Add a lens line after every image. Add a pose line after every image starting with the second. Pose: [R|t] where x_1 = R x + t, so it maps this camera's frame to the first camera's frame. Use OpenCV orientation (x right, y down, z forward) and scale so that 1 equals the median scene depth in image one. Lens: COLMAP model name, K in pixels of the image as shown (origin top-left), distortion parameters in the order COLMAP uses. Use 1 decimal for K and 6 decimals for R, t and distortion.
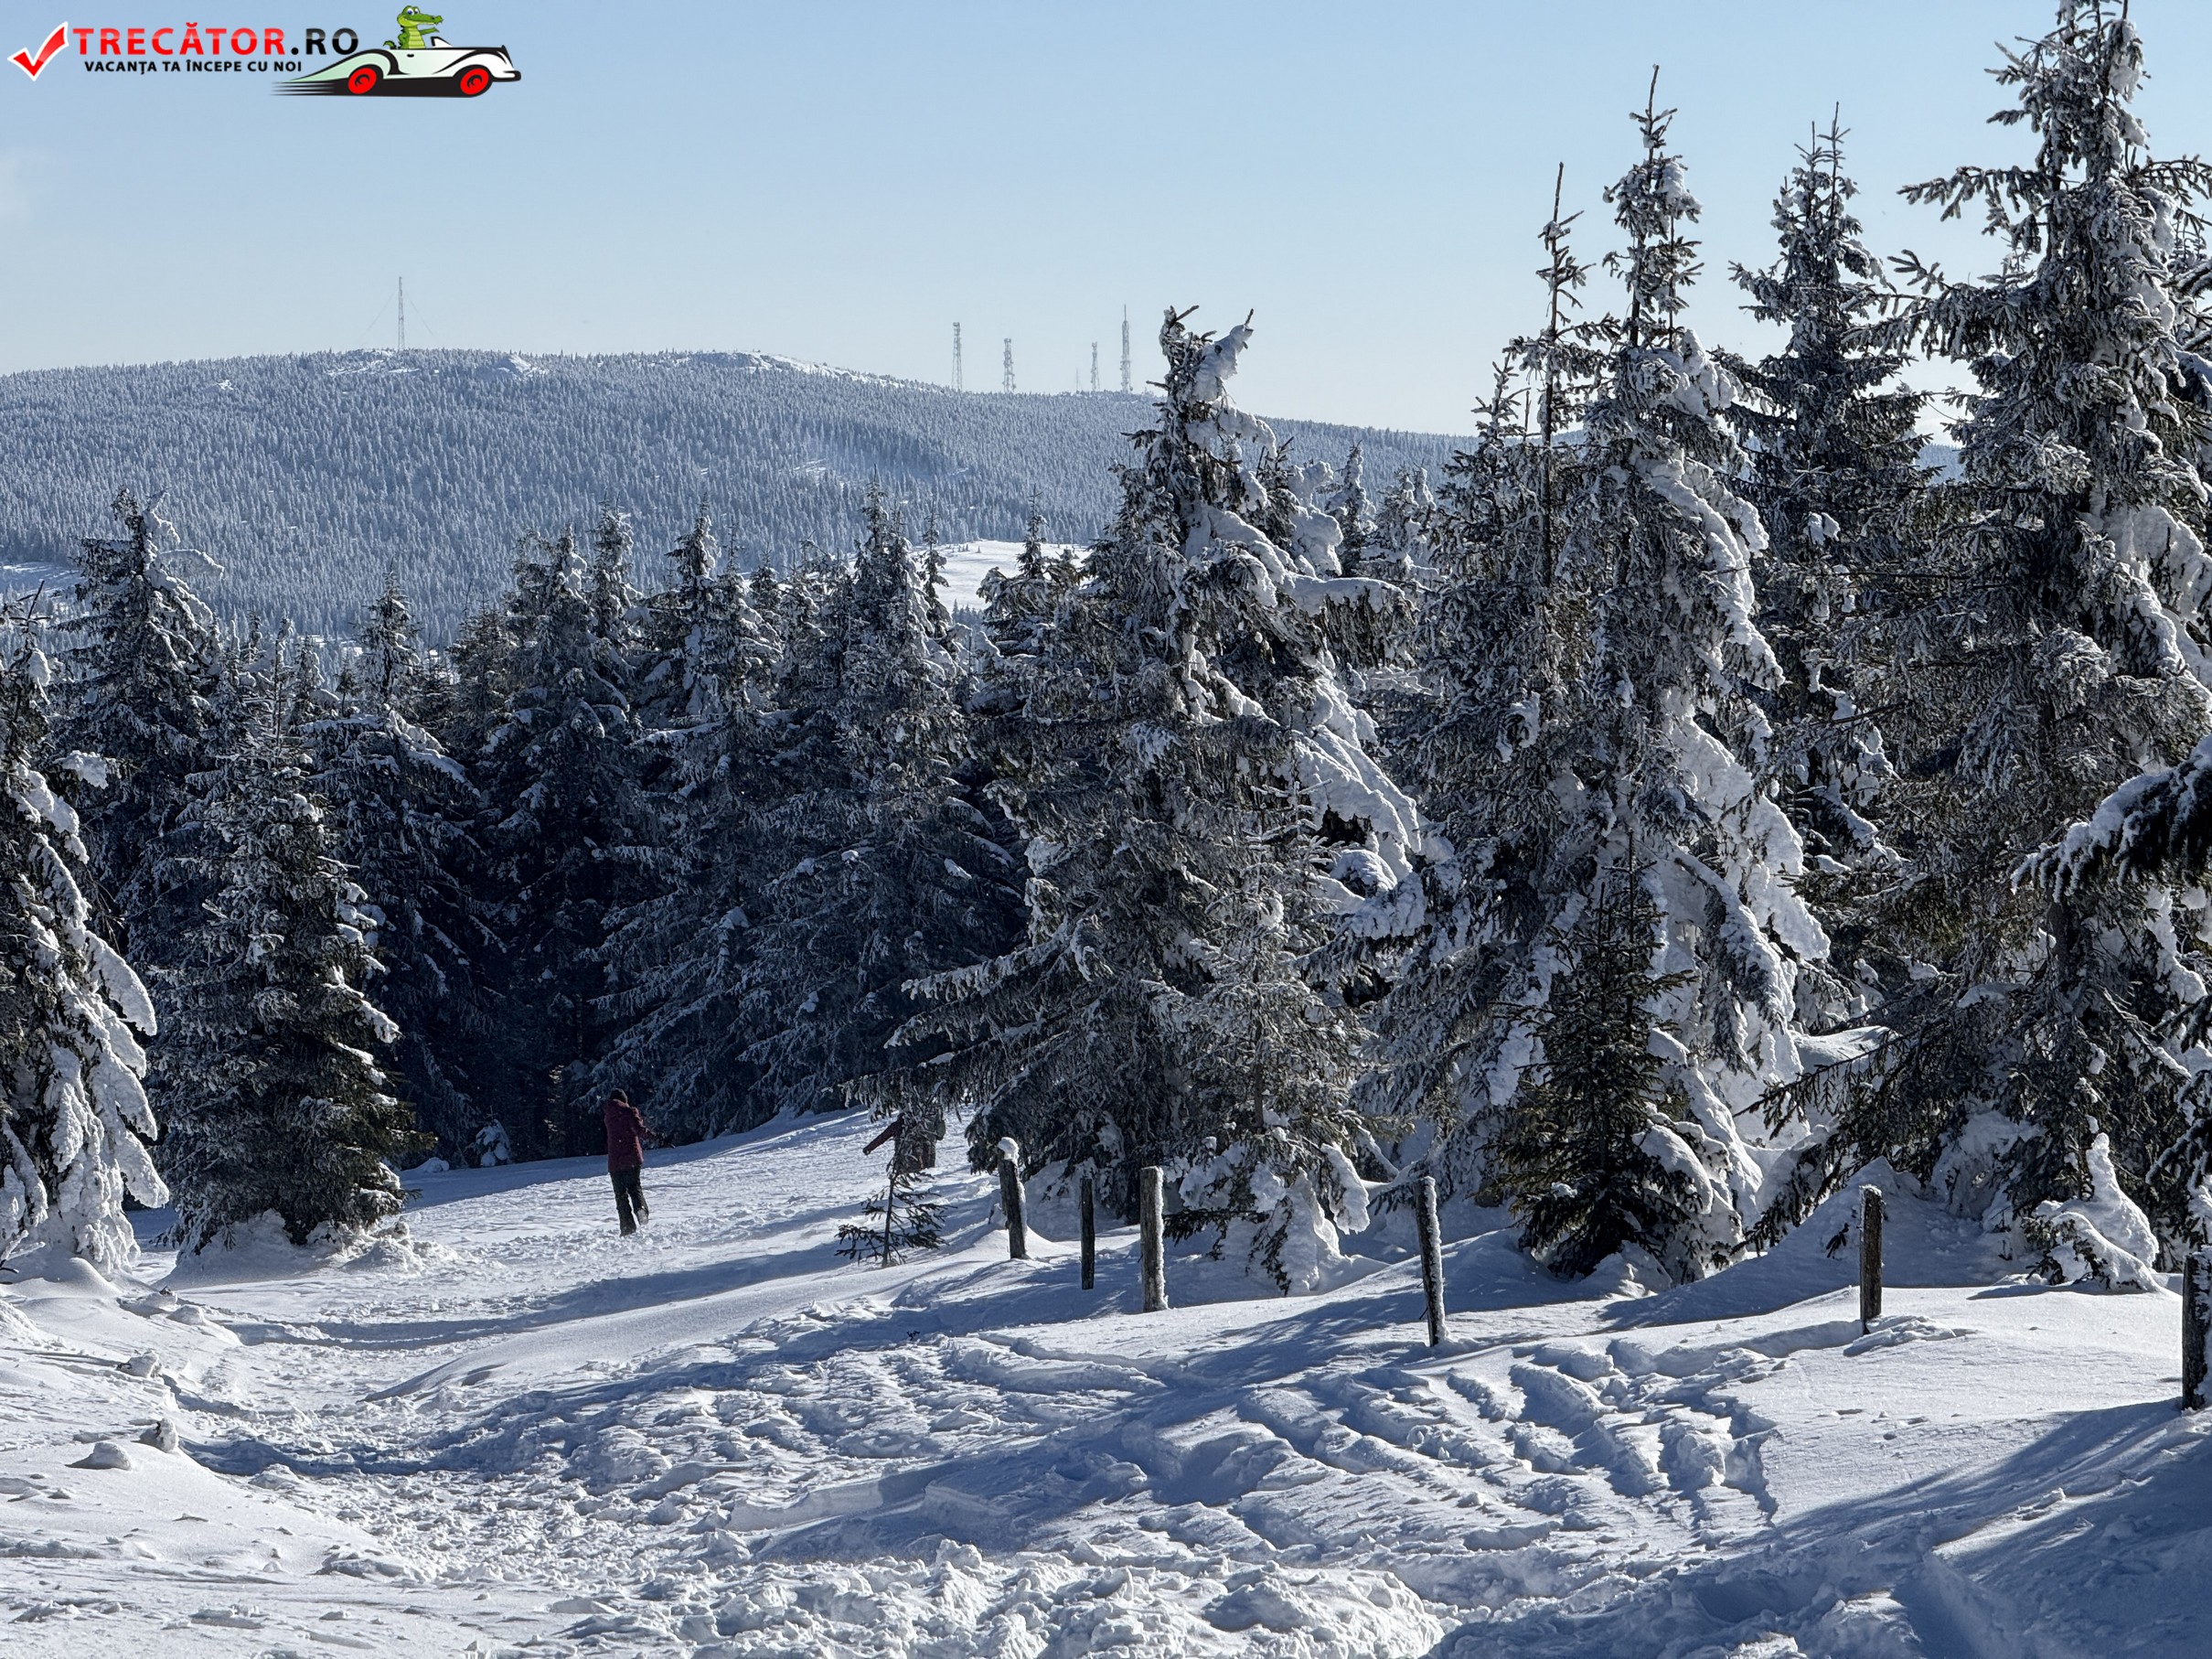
lens RADIAL K [[7727.0, 0, 1106.0], [0, 7727.0, 829.5], [0, 0, 1]] dist [0.008283, -0.118050]
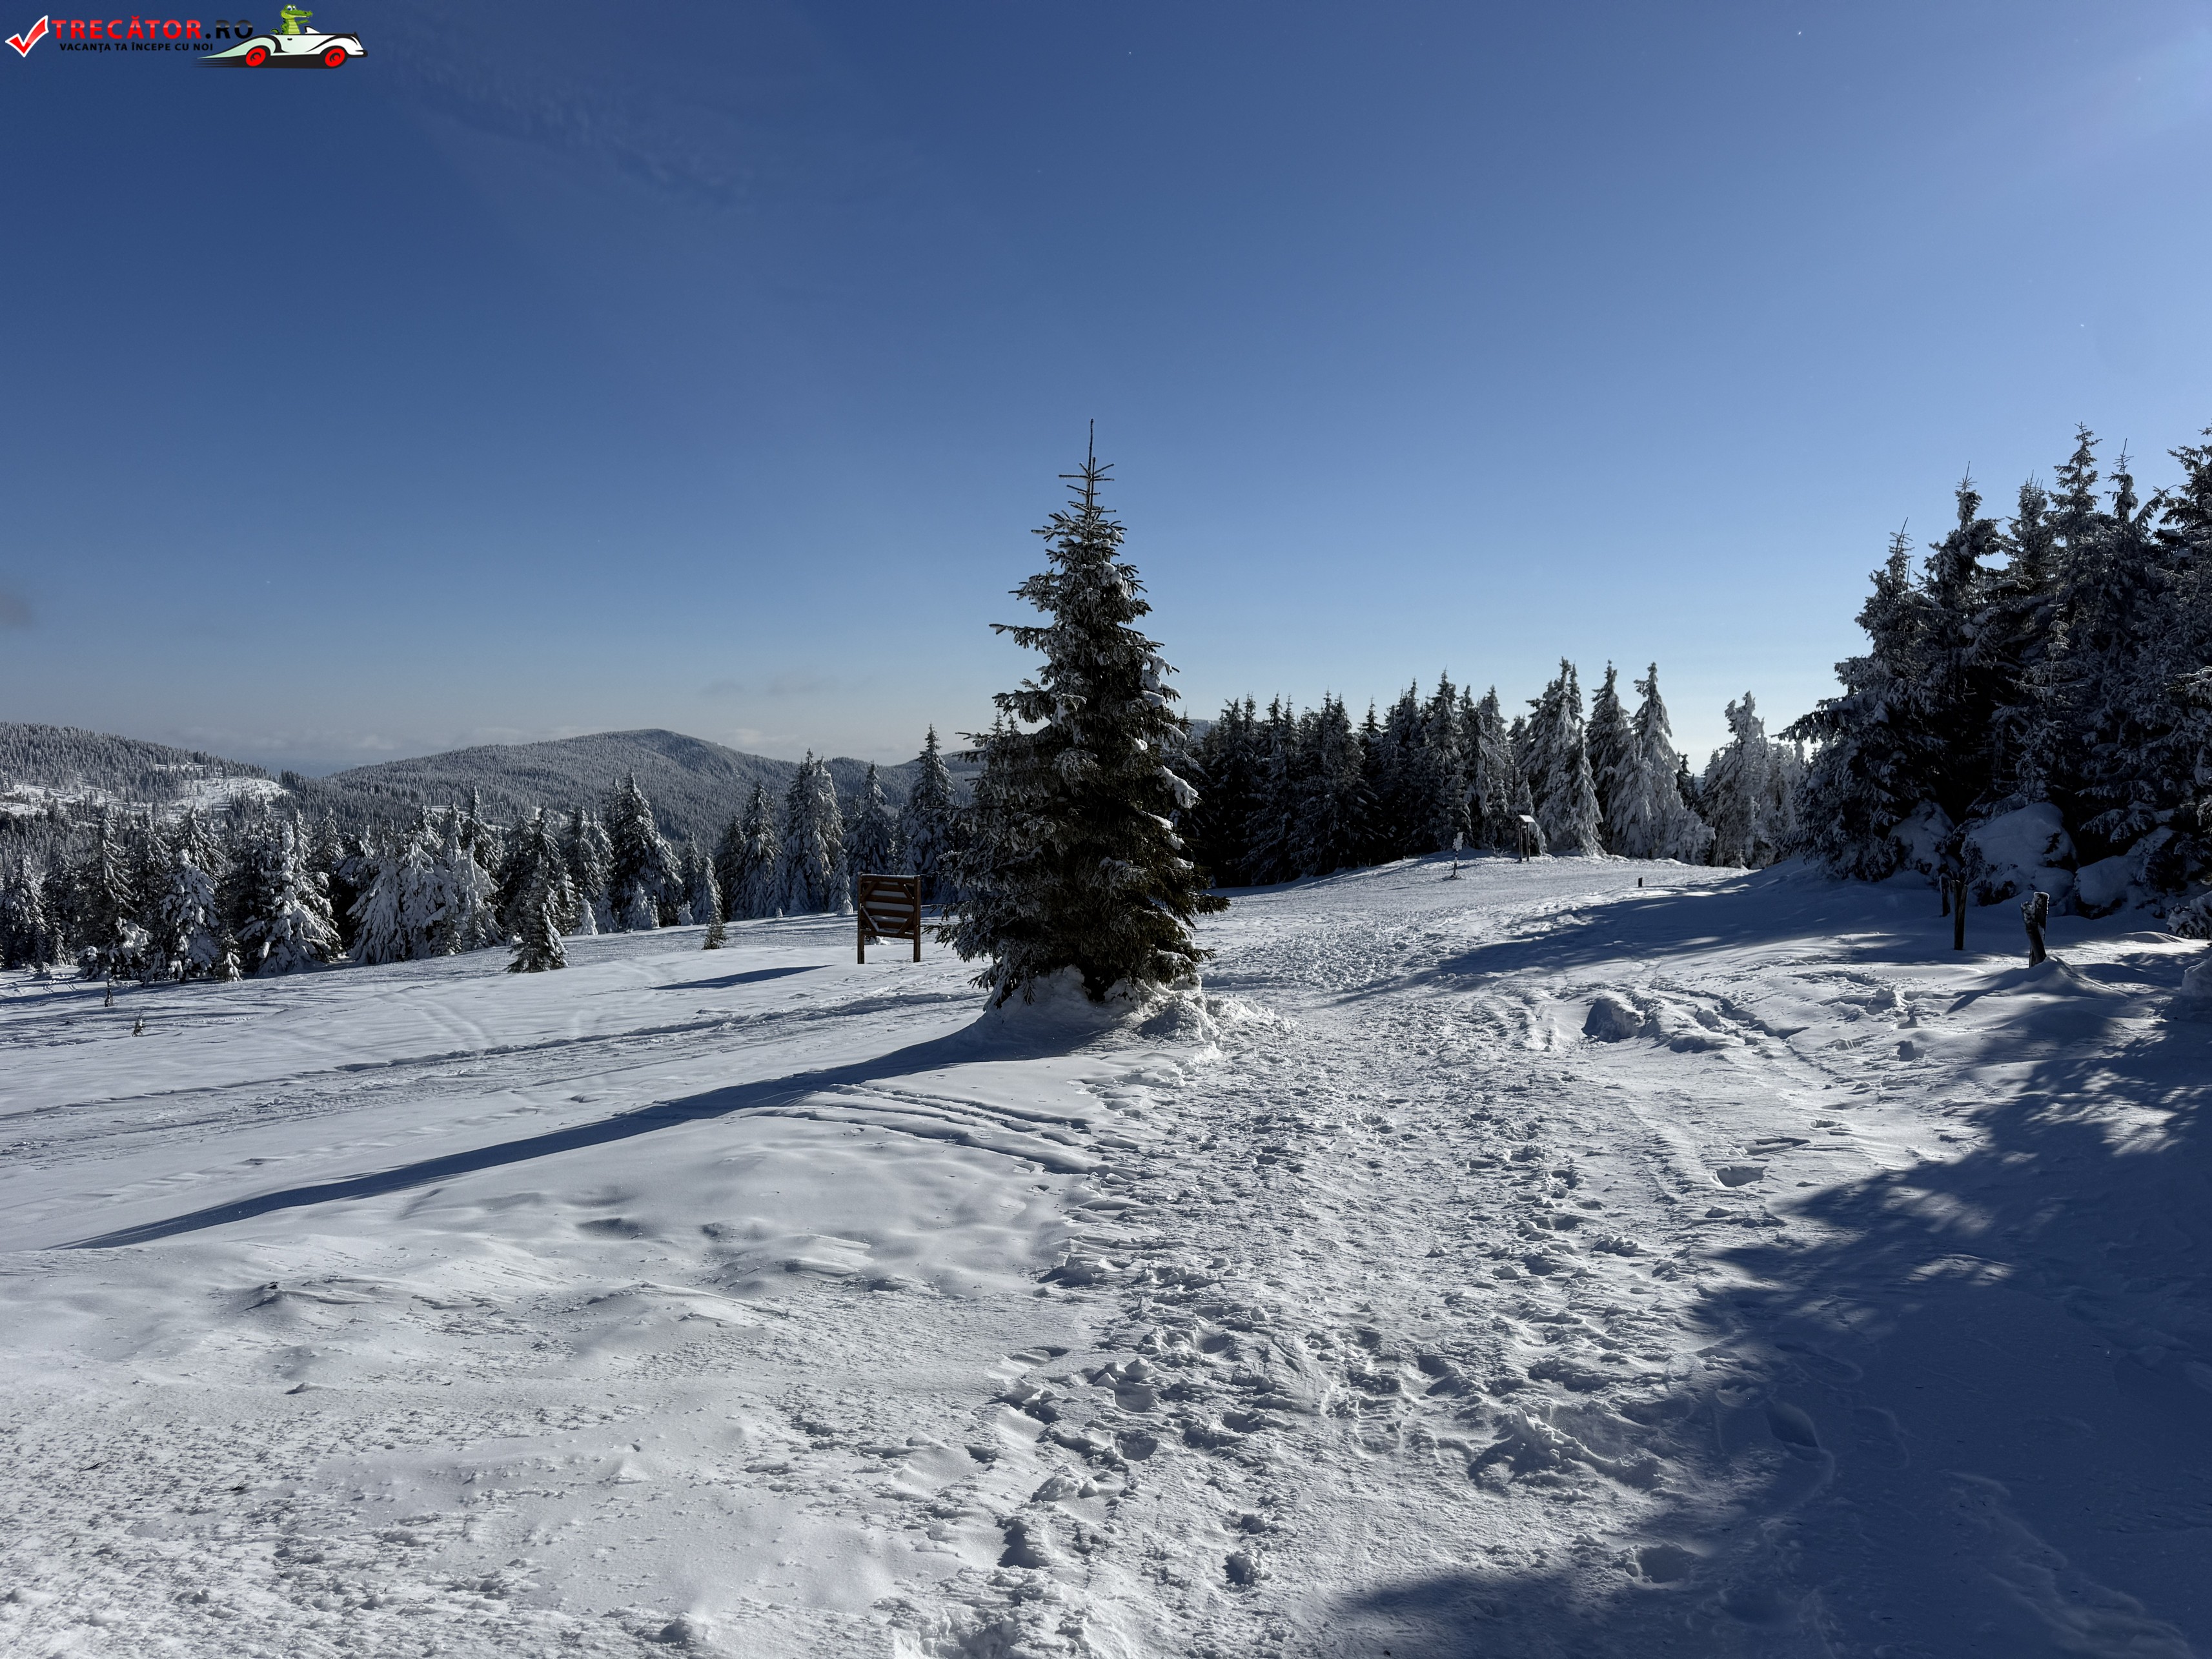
lens RADIAL K [[1473.4, 0, 1106.0], [0, 1473.4, 829.5], [0, 0, 1]] dist [0.000218, -0.028341]
pose [[0.989416, 0.027685, -0.142439, -0.075506], [-0.026561, 0.999599, 0.009786, 0.028707], [0.142653, -0.005899, 0.989755, 0.802731]]
